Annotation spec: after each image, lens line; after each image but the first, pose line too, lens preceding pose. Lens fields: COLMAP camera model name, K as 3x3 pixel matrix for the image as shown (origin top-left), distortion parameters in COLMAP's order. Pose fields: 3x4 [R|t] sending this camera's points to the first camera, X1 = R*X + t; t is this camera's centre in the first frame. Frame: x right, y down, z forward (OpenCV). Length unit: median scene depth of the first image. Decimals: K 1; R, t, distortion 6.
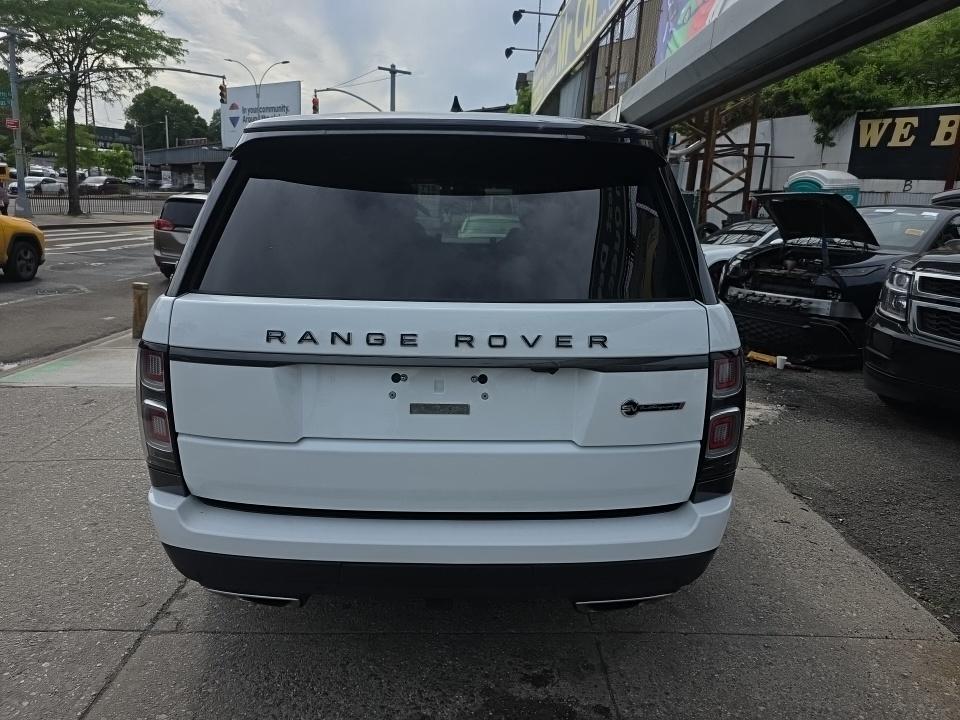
lens RADIAL K [[646.9, 0, 480.0], [0, 646.9, 360.0], [0, 0, 1]] dist [0.050575, -0.047784]
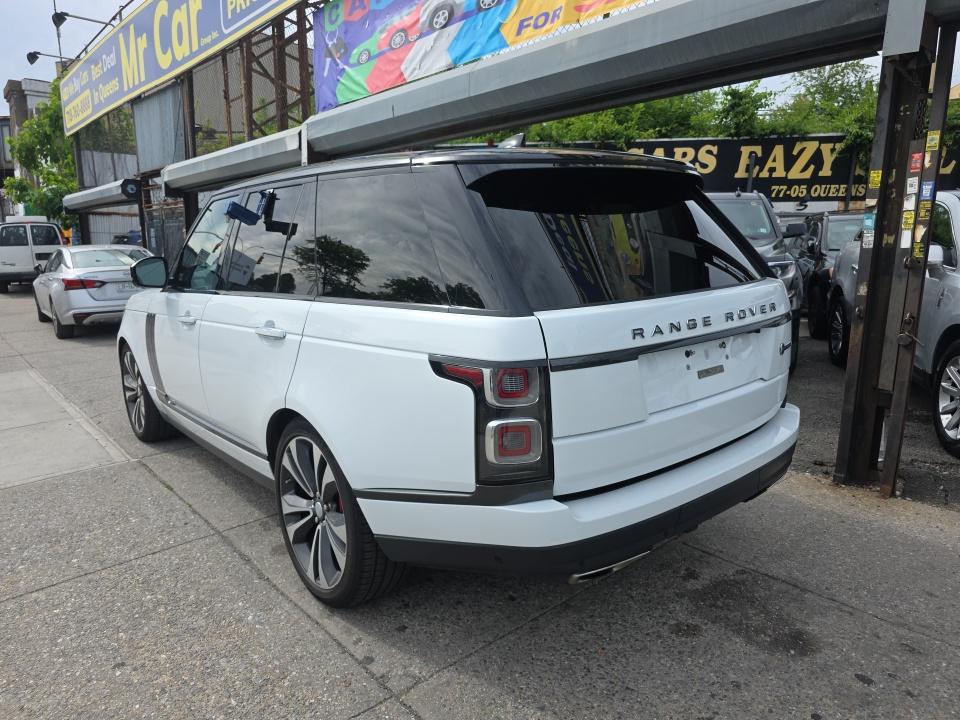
lens RADIAL K [[646.9, 0, 480.0], [0, 646.9, 360.0], [0, 0, 1]] dist [0.050575, -0.047784]
pose [[0.767548, -0.161131, 0.620409, -0.705007], [0.183152, 0.982668, 0.028627, -0.041364], [-0.614268, 0.091657, 0.783756, 0.129480]]
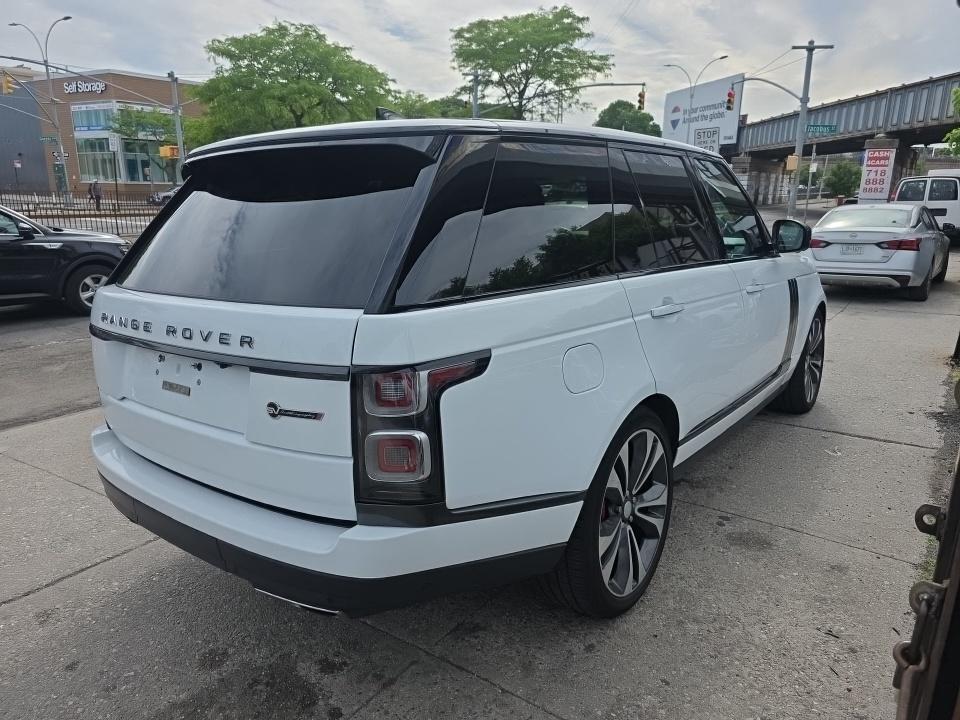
lens RADIAL K [[646.9, 0, 480.0], [0, 646.9, 360.0], [0, 0, 1]] dist [0.050575, -0.047784]
pose [[0.799834, 0.099133, -0.591978, 0.601864], [-0.098509, 0.994574, 0.033453, -0.038817], [0.592082, 0.031558, 0.805259, 0.204816]]
